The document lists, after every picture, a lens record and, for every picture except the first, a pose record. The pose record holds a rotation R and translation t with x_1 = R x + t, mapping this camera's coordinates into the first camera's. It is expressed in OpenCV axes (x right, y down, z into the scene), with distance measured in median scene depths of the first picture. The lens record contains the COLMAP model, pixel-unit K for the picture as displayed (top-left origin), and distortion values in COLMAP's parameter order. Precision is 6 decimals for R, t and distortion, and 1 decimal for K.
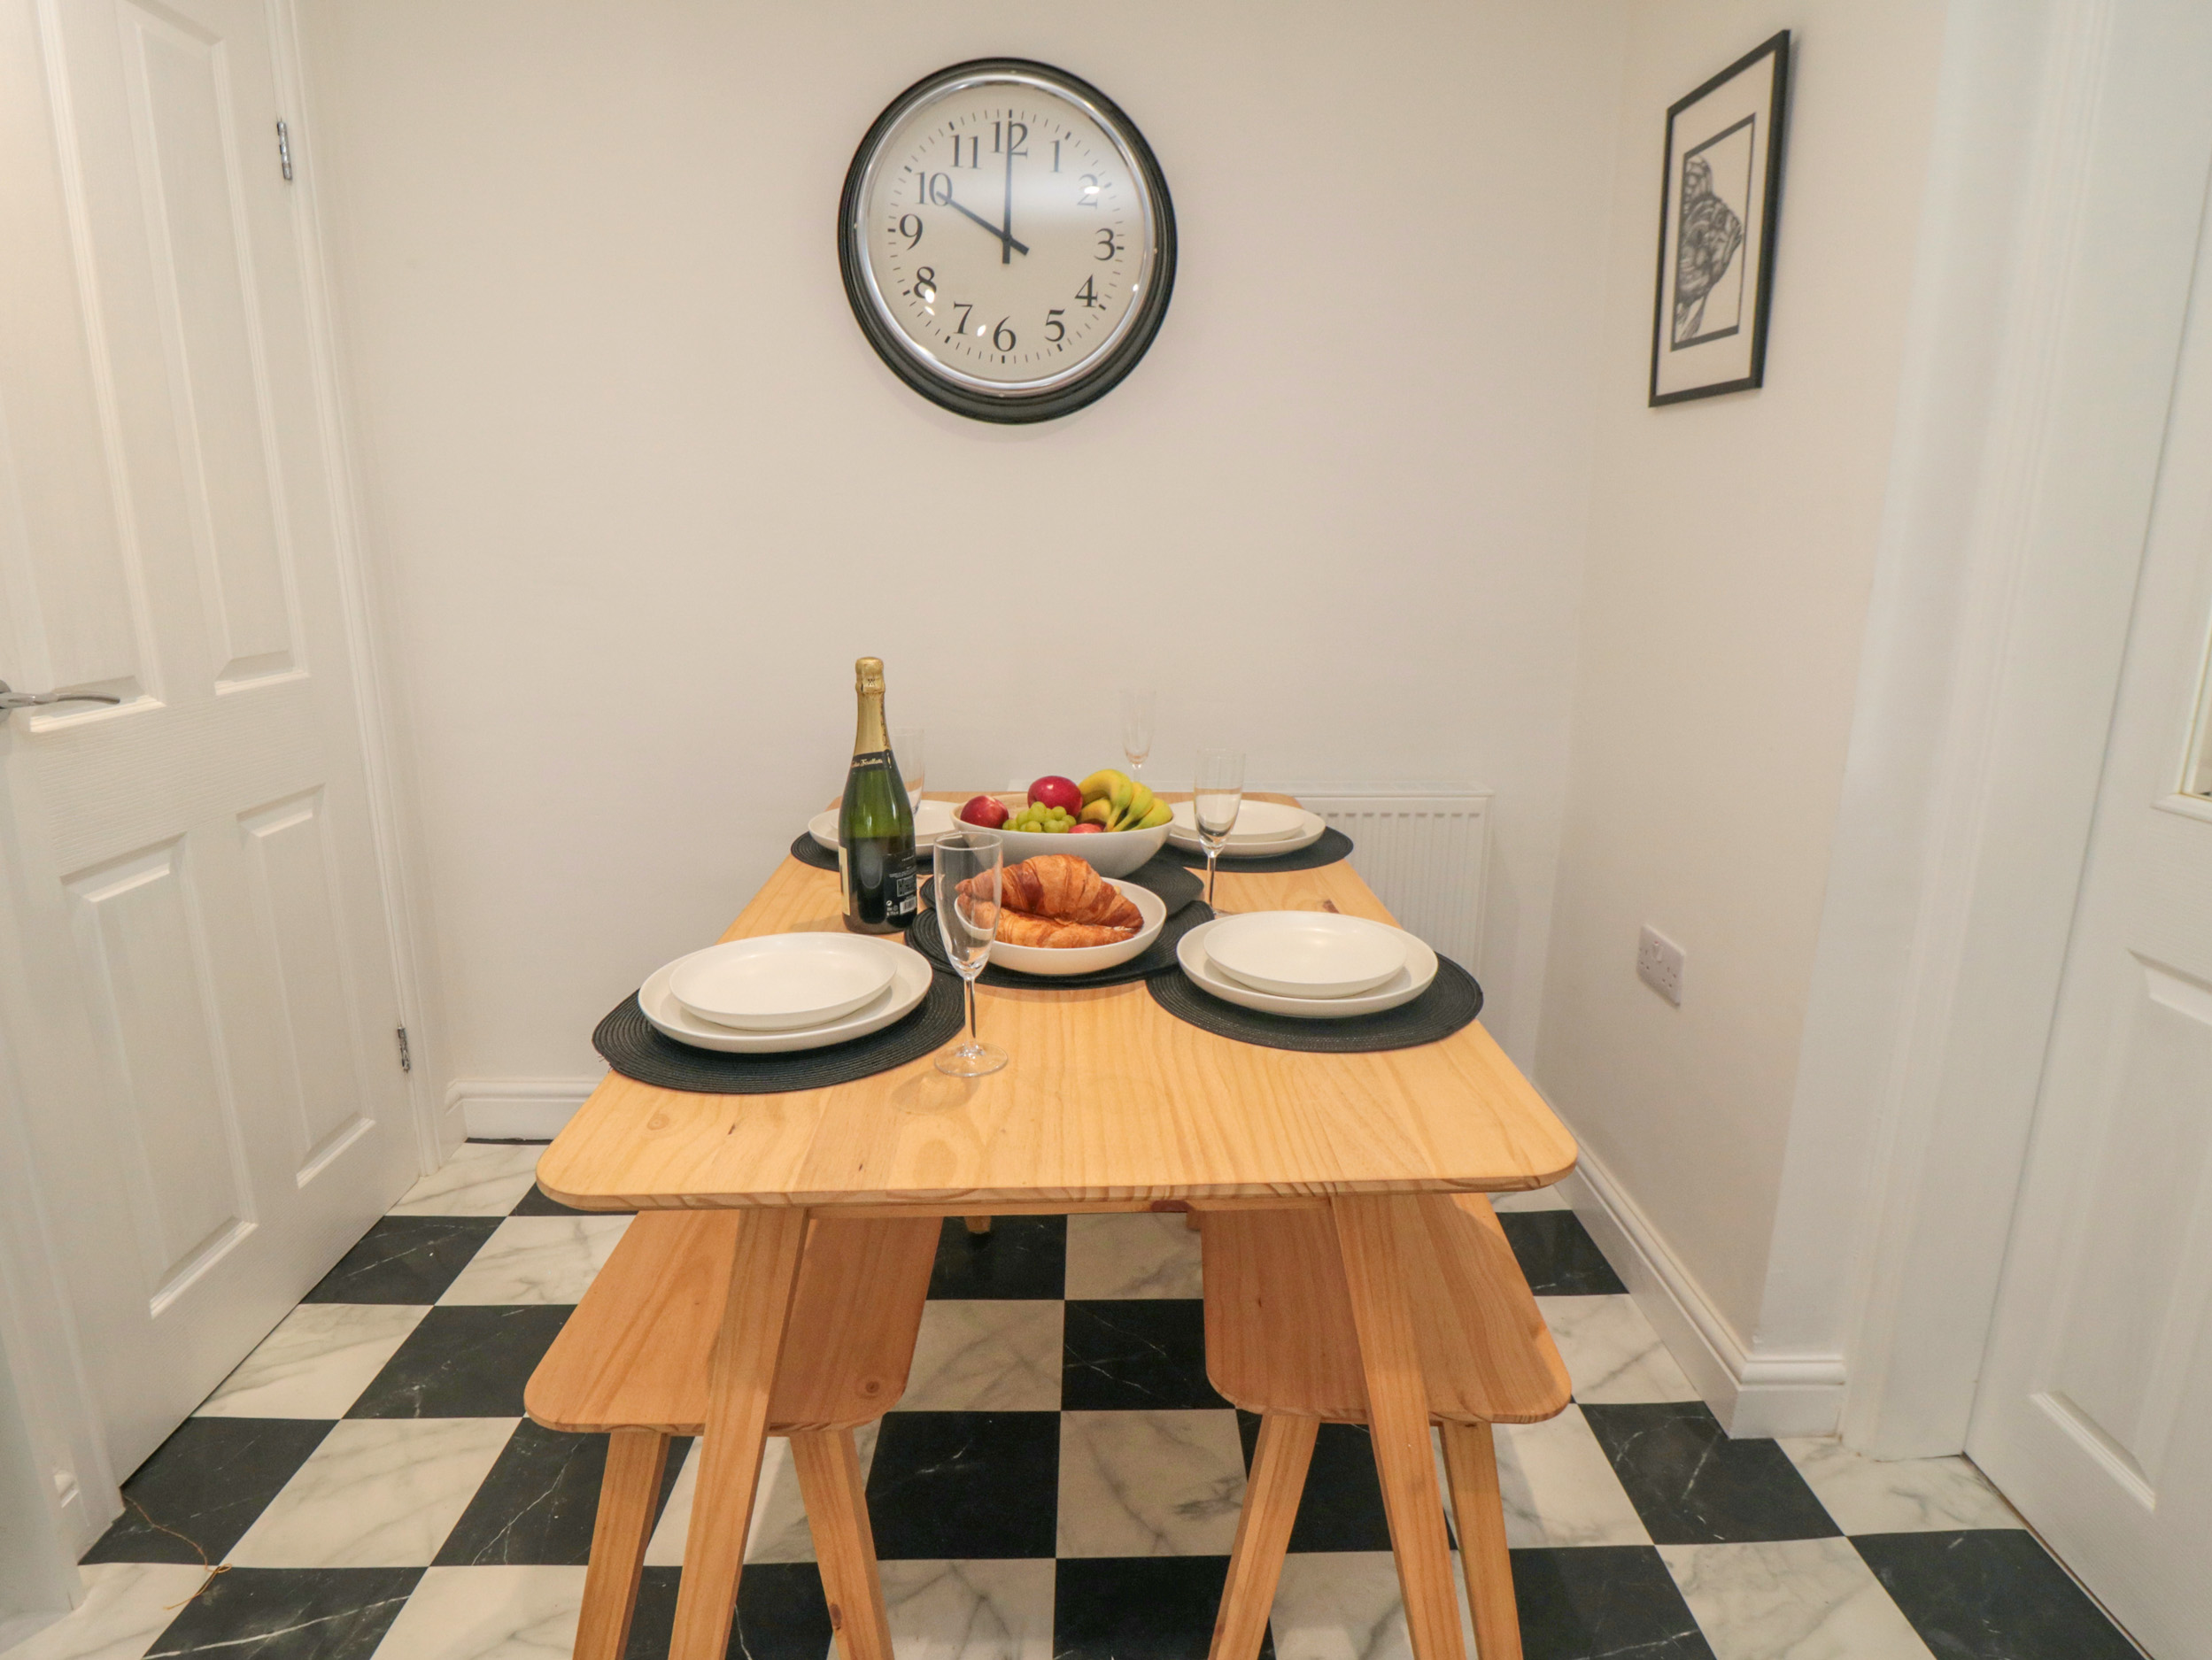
lens RADIAL K [[1237.4, 0, 1144.5], [0, 1237.4, 774.4], [0, 0, 1]] dist [-0.005614, -0.001815]
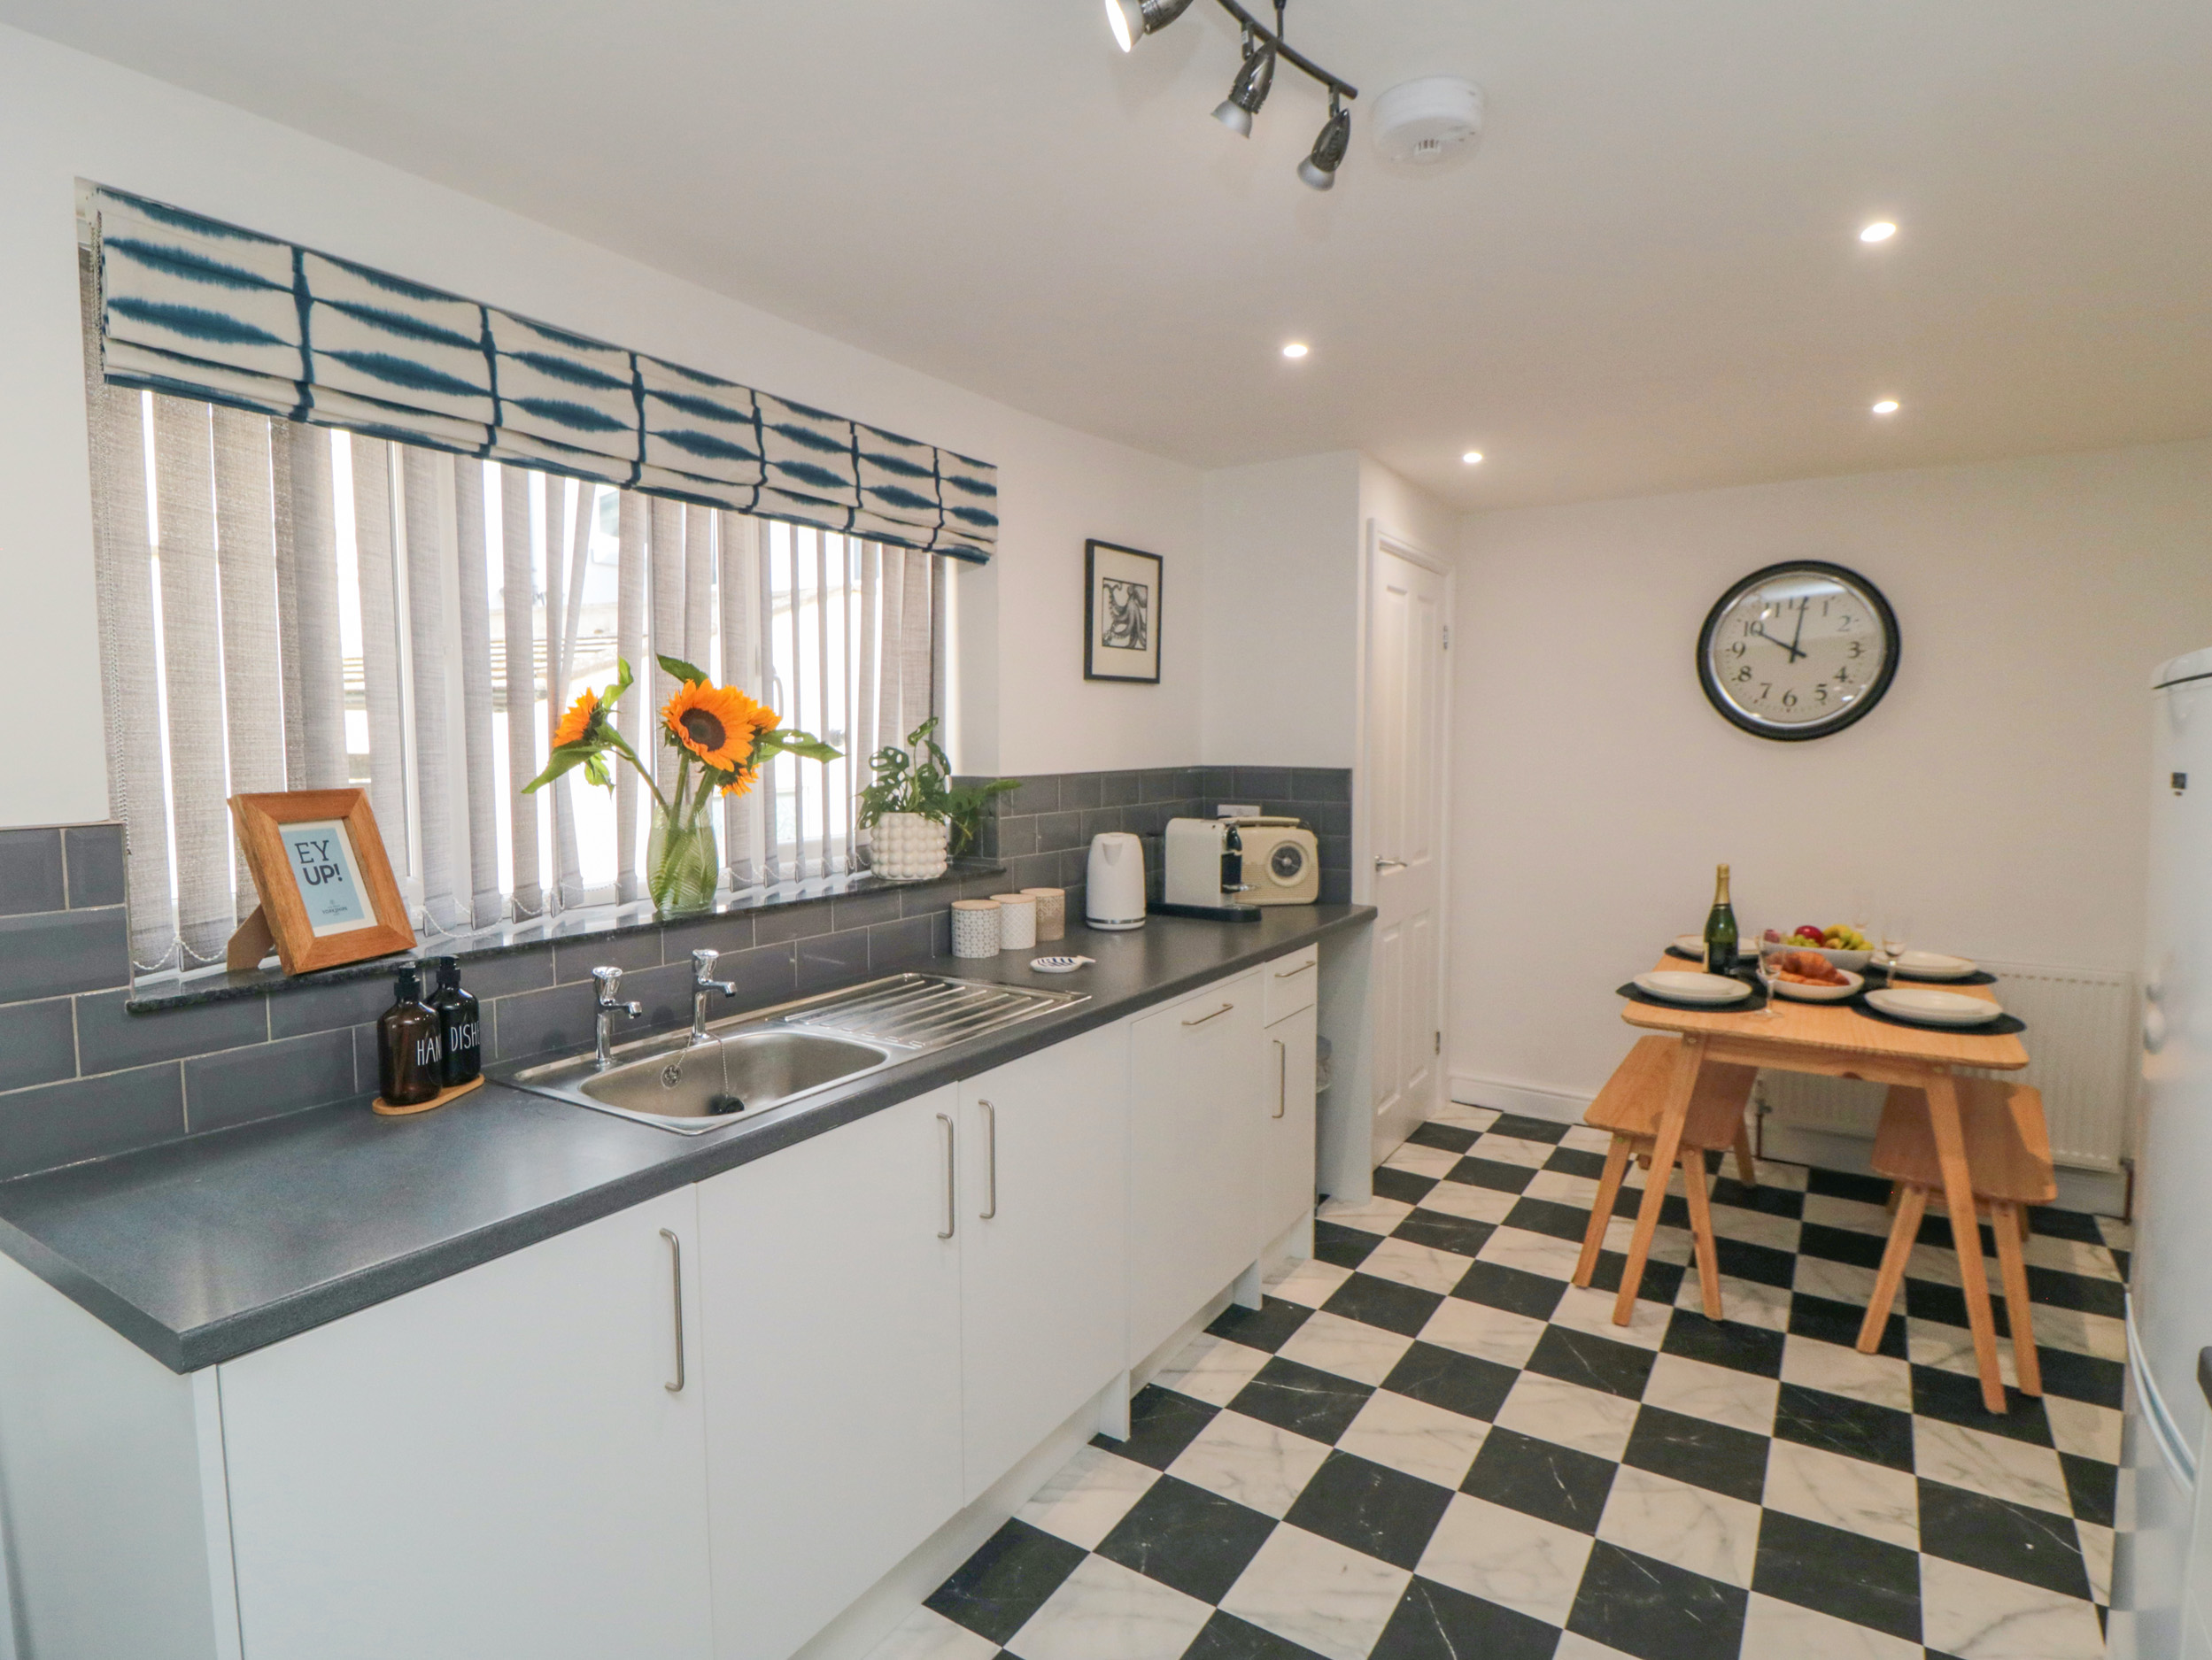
lens RADIAL K [[1152.5, 0, 1210.1], [0, 1152.5, 811.8], [0, 0, 1]] dist [0.034053, -0.029922]
pose [[0.846715, 0.021465, -0.531614, 0.098150], [-0.101620, 0.987316, -0.121987, 0.141015], [0.522252, 0.157311, 0.838156, -1.094385]]
